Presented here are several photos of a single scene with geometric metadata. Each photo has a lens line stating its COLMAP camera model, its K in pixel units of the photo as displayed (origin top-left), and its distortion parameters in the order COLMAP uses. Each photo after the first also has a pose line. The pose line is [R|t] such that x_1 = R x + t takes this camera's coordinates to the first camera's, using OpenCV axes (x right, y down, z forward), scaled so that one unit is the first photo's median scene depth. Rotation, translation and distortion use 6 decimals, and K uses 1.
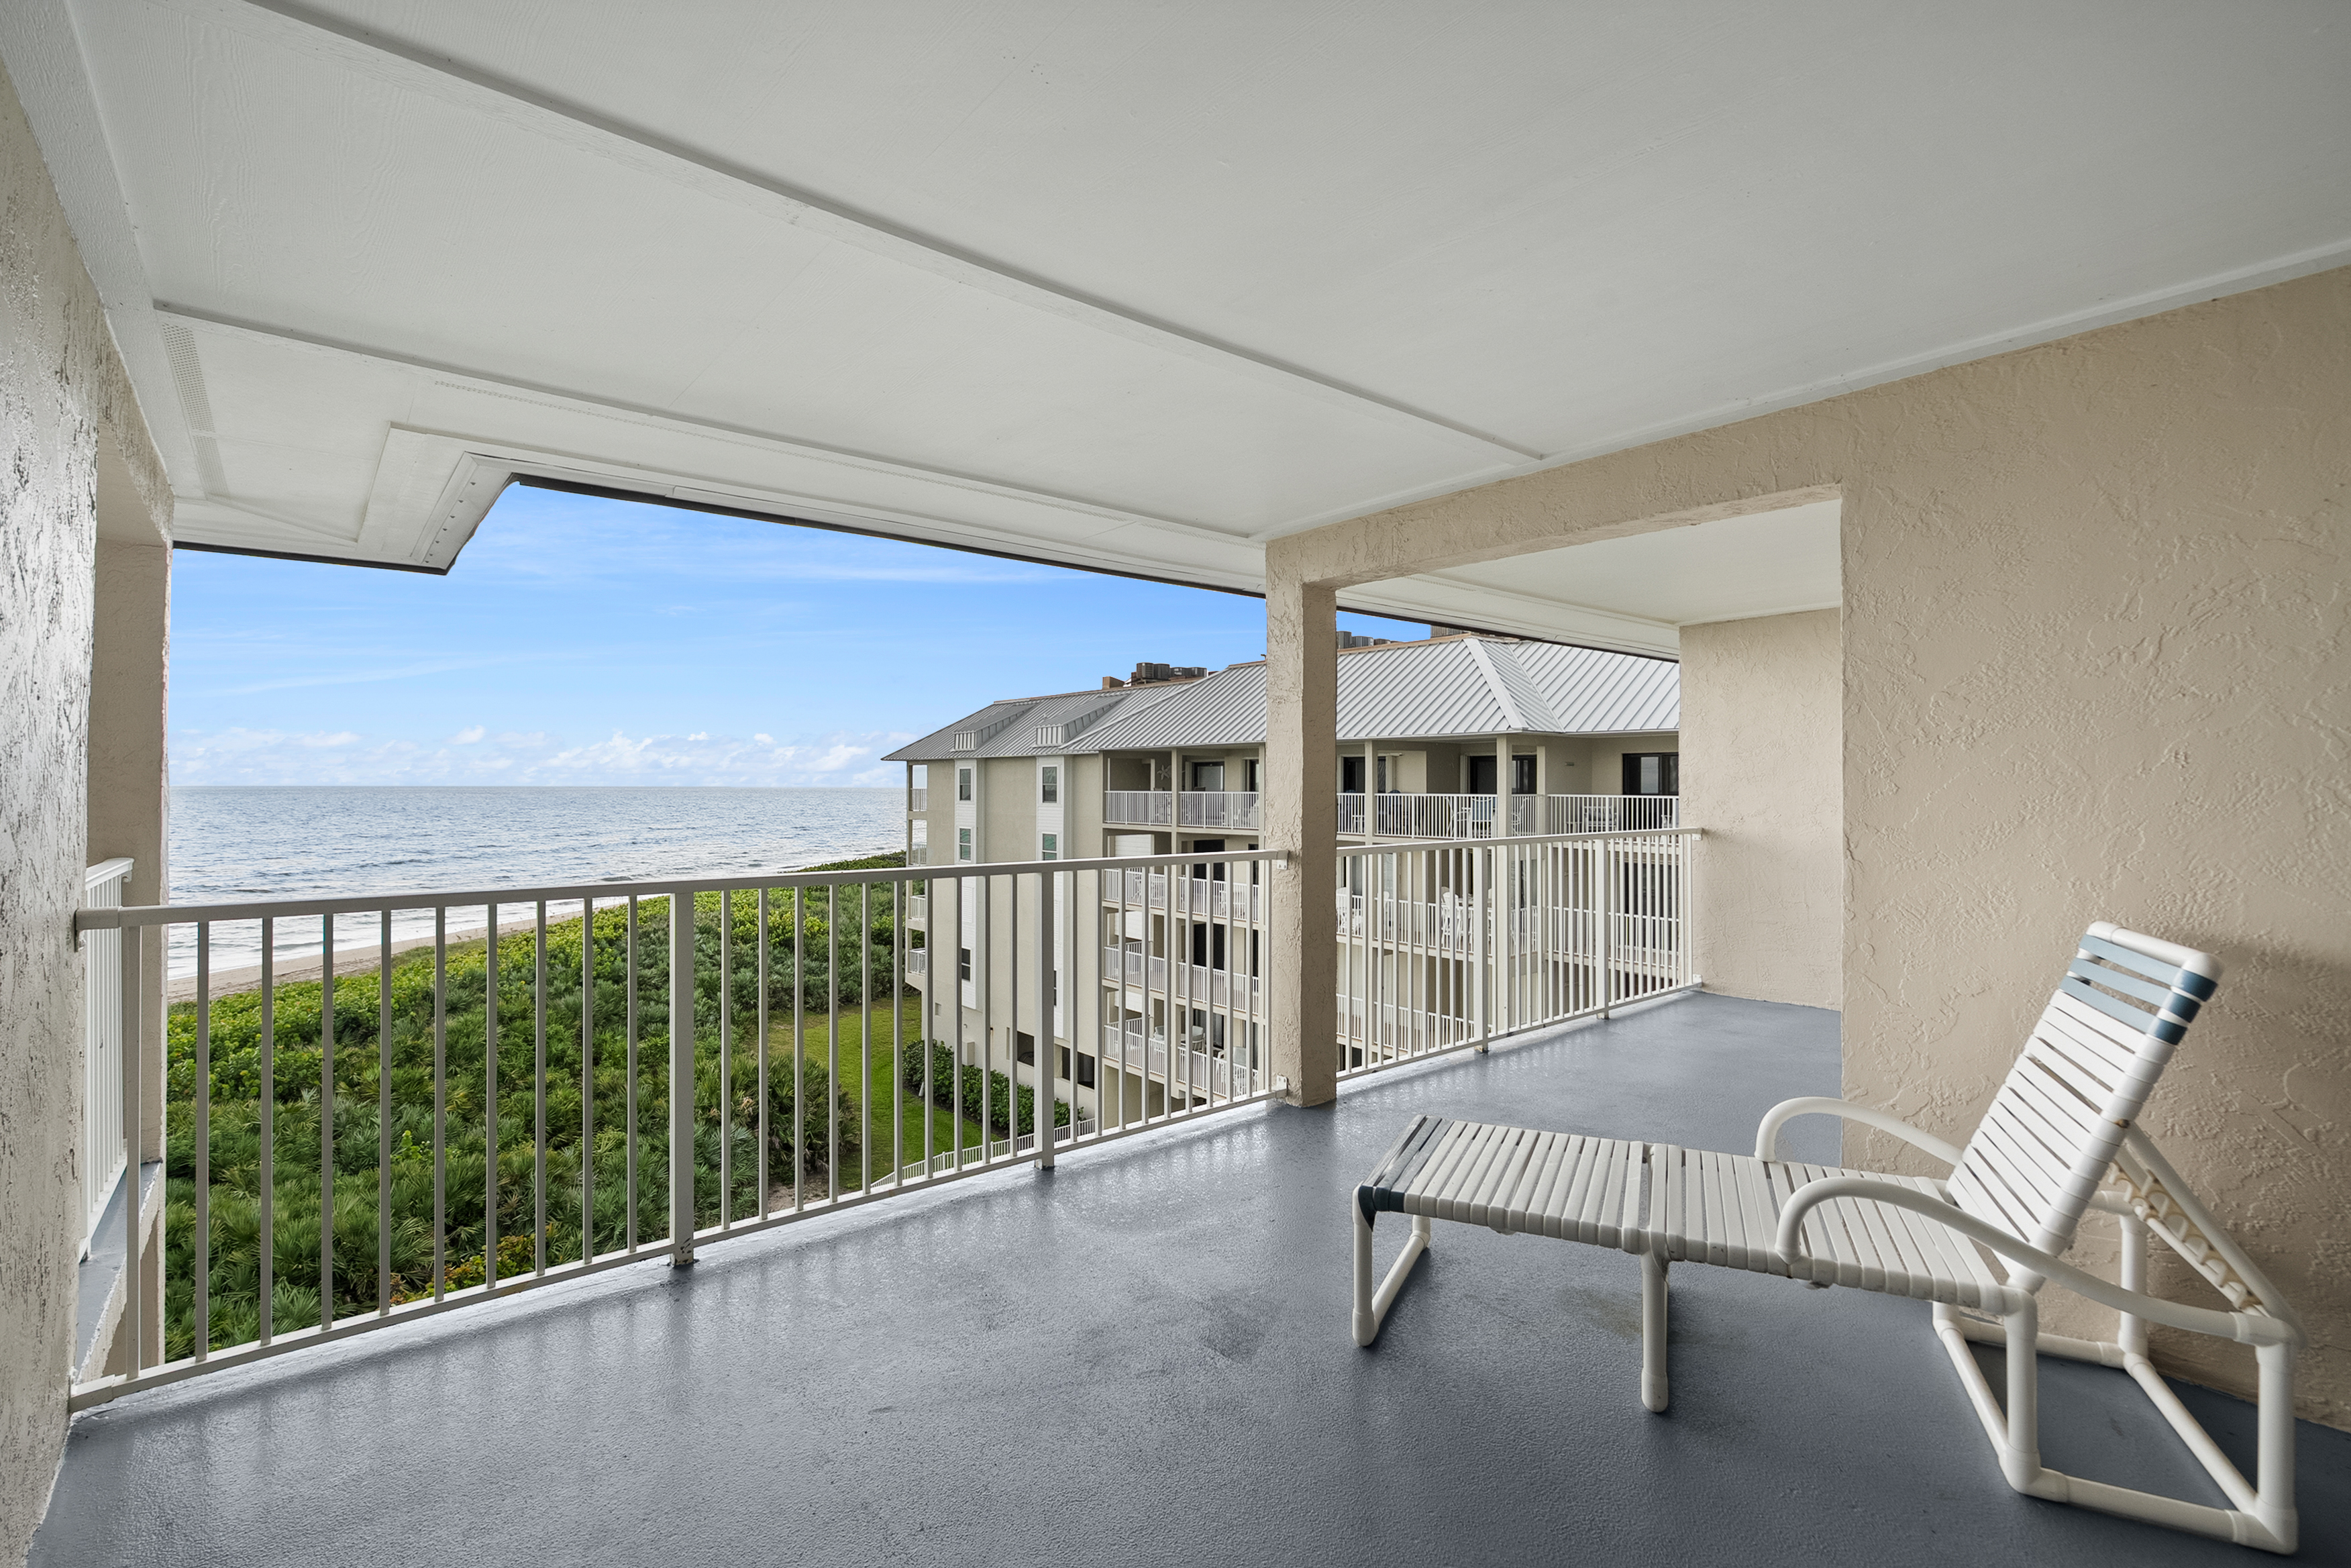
lens RADIAL K [[1071.7, 0, 1175.5], [0, 1071.7, 784.0], [0, 0, 1]] dist [-0.001778, 0.000231]
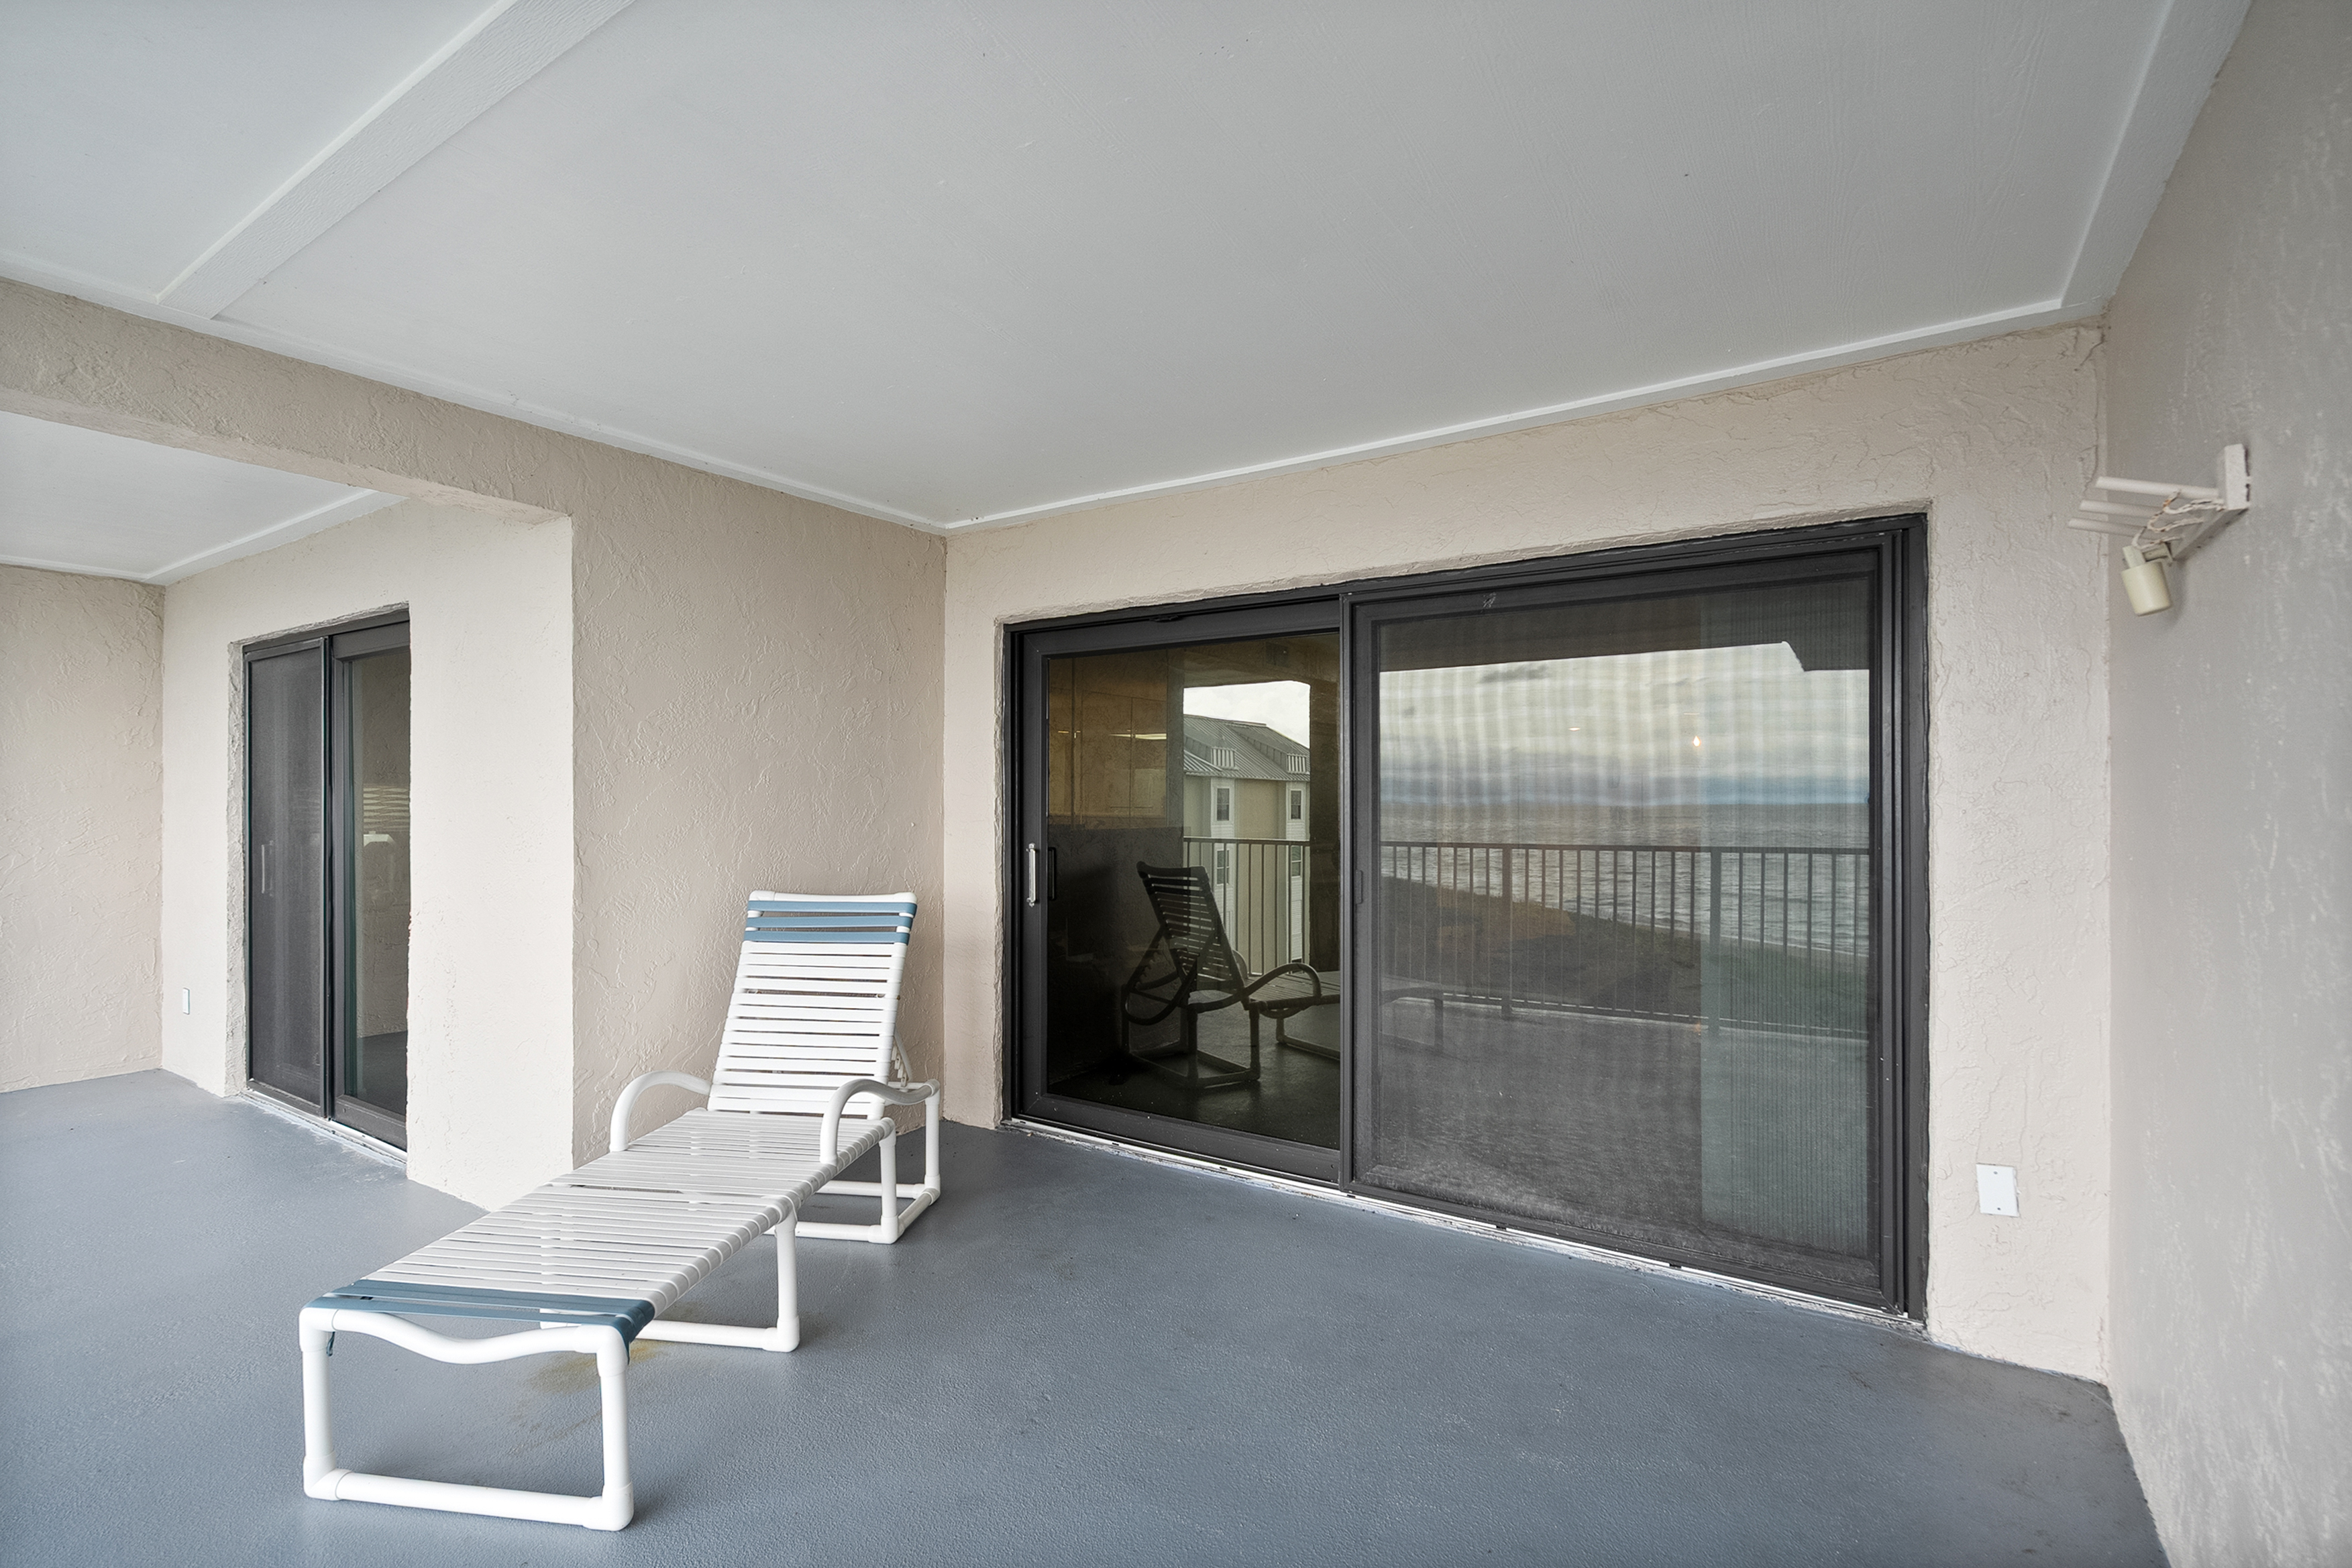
lens RADIAL K [[1075.4, 0, 1179.2], [0, 1075.4, 824.4], [0, 0, 1]] dist [0.000315, 0.000237]
pose [[-0.293366, -0.027062, 0.955617, -1.127274], [-0.006500, 0.999633, 0.026313, -0.007374], [-0.955978, 0.001507, -0.293434, 1.376455]]
